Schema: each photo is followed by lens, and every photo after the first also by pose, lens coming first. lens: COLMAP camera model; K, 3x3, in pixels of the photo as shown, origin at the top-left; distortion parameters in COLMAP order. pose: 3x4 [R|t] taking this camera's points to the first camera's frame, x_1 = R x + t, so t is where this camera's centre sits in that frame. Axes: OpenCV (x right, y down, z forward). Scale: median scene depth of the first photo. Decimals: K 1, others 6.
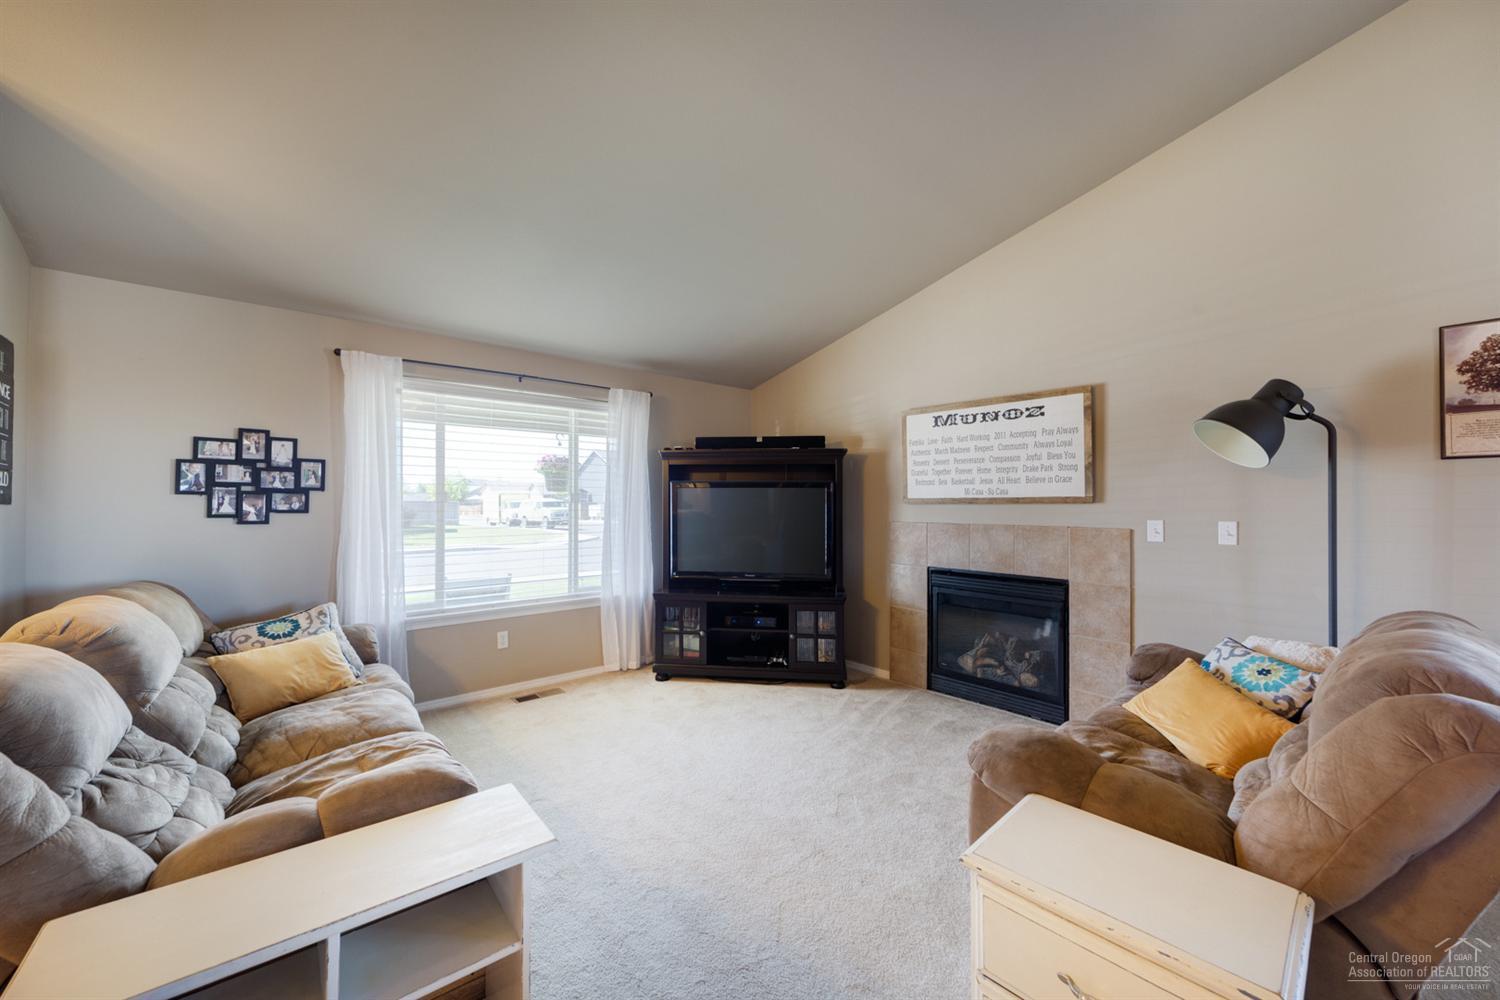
lens RADIAL K [[578.8, 0, 743.5], [0, 578.8, 493.1], [0, 0, 1]] dist [0.002259, -0.000703]
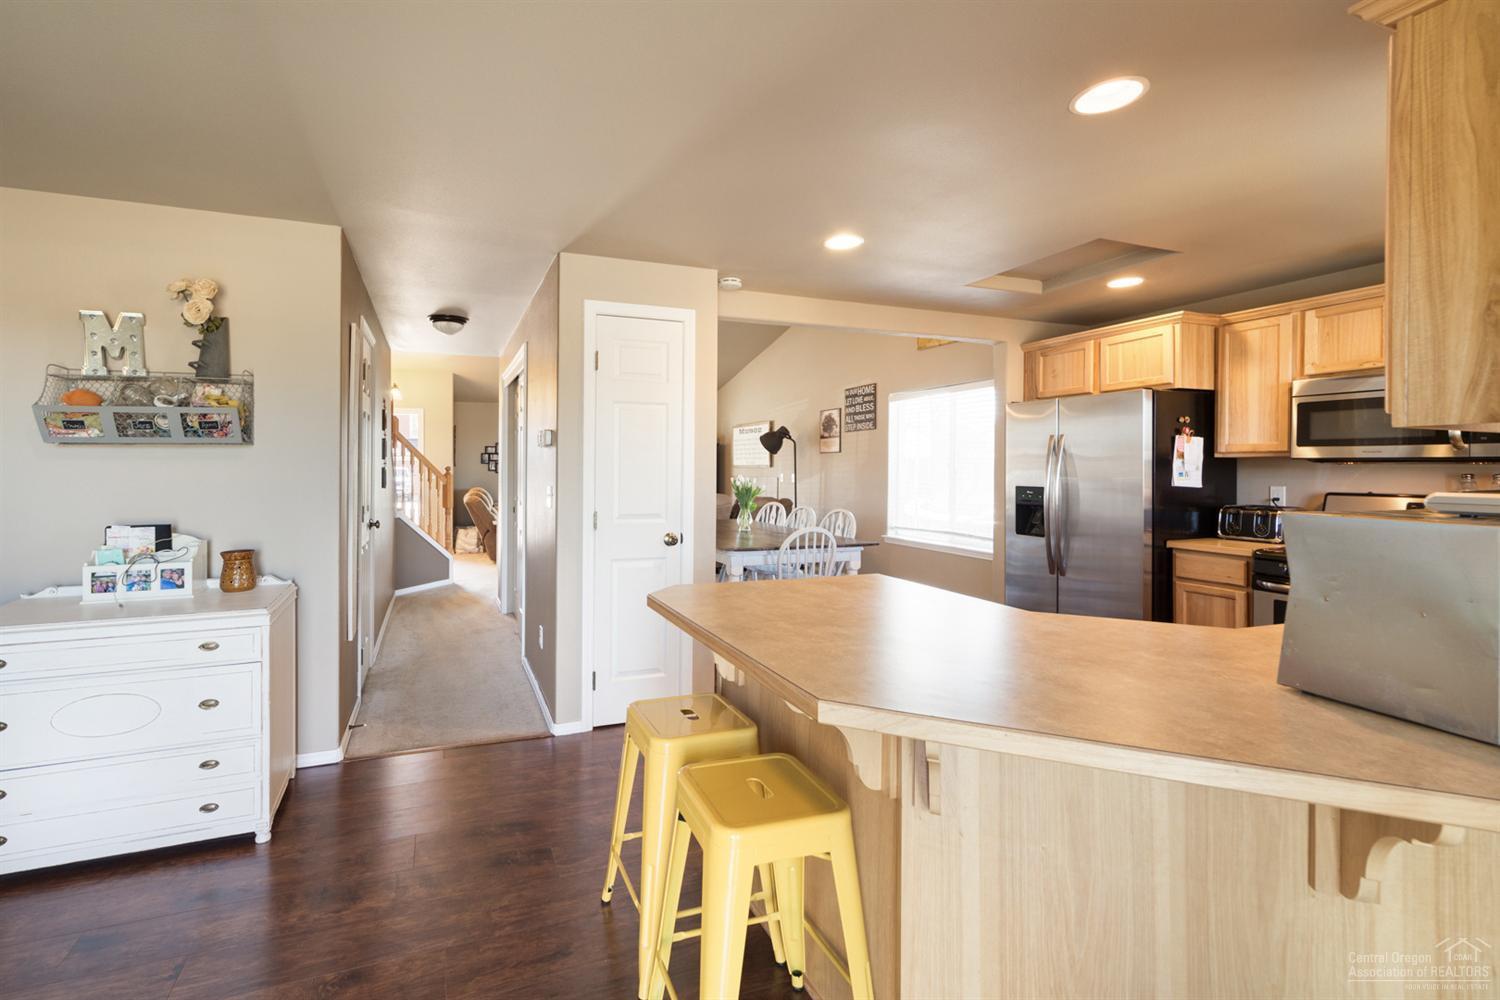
lens RADIAL K [[632.7, 0, 664.0], [0, 632.7, 464.9], [0, 0, 1]] dist [0.002243, 0.000162]
pose [[0.918204, 0.001039, -0.396107, 1.351343], [0.003198, 0.999945, 0.010036, -0.023188], [0.396095, -0.010482, 0.918150, -1.823609]]
